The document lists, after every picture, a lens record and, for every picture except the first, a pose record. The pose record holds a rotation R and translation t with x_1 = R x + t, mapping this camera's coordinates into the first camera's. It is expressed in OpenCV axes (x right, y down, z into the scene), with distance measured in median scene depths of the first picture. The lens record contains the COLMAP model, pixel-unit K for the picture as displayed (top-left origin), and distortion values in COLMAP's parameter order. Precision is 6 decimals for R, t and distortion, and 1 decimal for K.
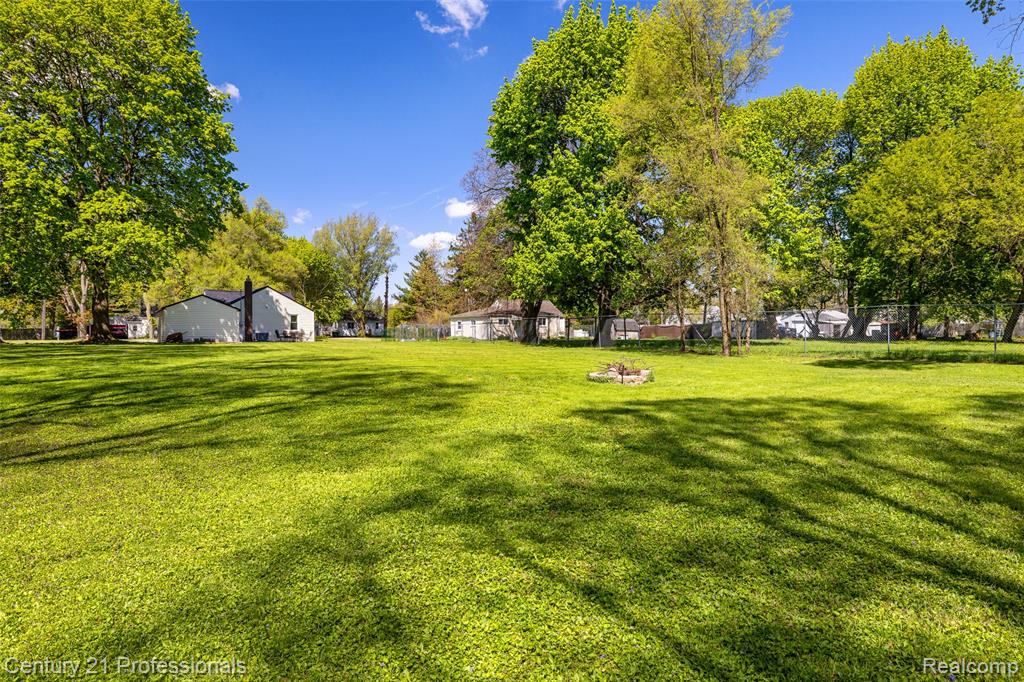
lens RADIAL K [[626.0, 0, 512.0], [0, 626.0, 341.0], [0, 0, 1]] dist [-0.000758, -0.000212]
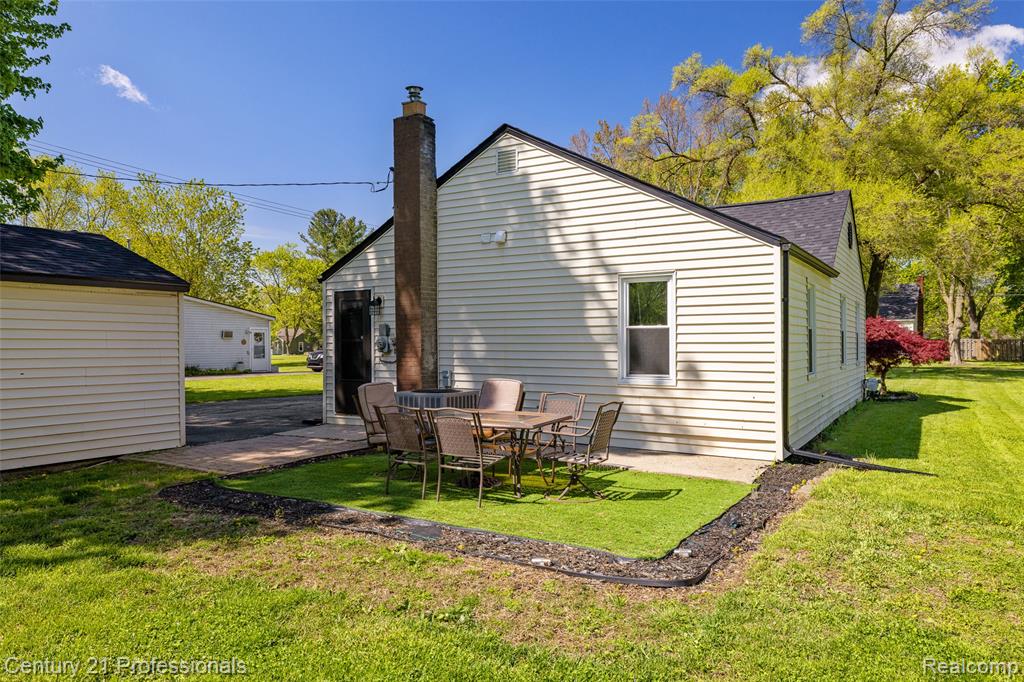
lens RADIAL K [[692.6, 0, 512.0], [0, 692.6, 341.0], [0, 0, 1]] dist [0.004538, 0.002220]
pose [[0.426076, -0.004466, -0.904676, -0.105335], [-0.005662, 0.999955, -0.007603, -0.012756], [0.904670, 0.008362, 0.426031, 0.455359]]
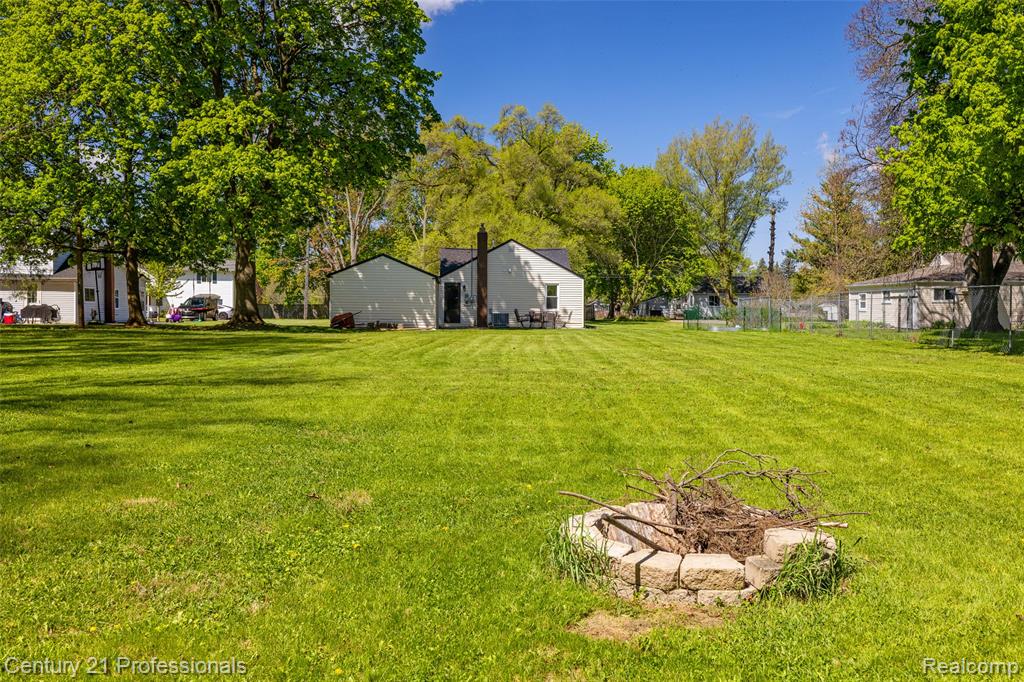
lens RADIAL K [[929.3, 0, 512.0], [0, 929.3, 341.0], [0, 0, 1]] dist [0.005368, 0.003195]
pose [[0.867961, 0.021386, -0.496171, 0.037464], [-0.011532, 0.999671, 0.022915, -0.003510], [0.496498, -0.014167, 0.867922, 0.093120]]
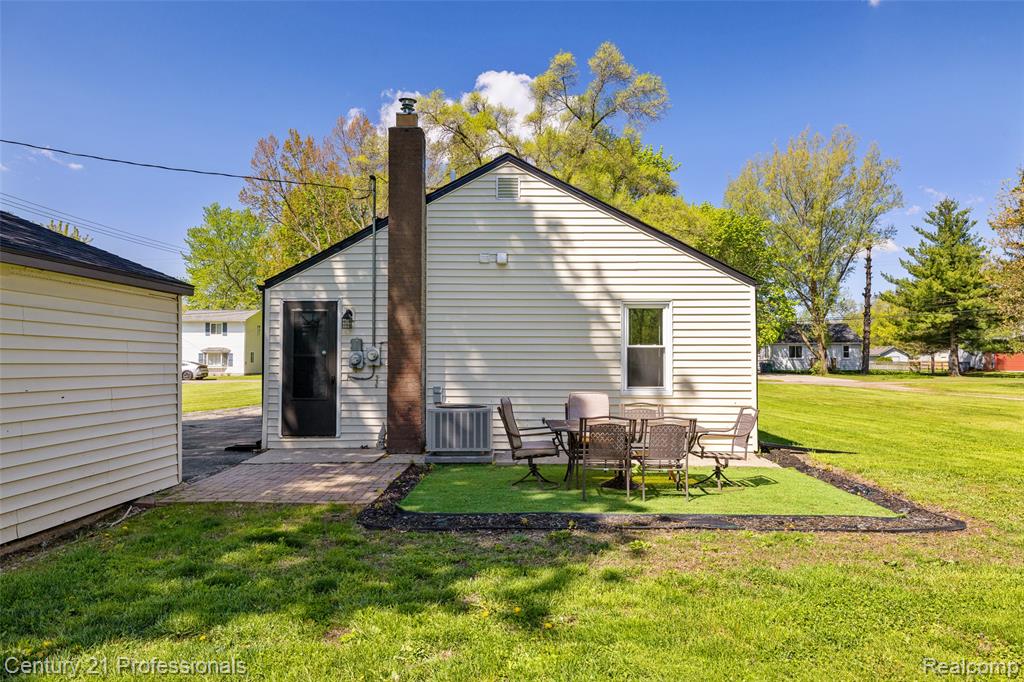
lens RADIAL K [[692.6, 0, 512.0], [0, 692.6, 341.0], [0, 0, 1]] dist [0.004538, 0.002220]
pose [[0.823897, -0.013641, -0.566576, -0.134937], [-0.007456, 0.999363, -0.034903, -0.012329], [0.566691, 0.032981, 0.823270, 0.411881]]
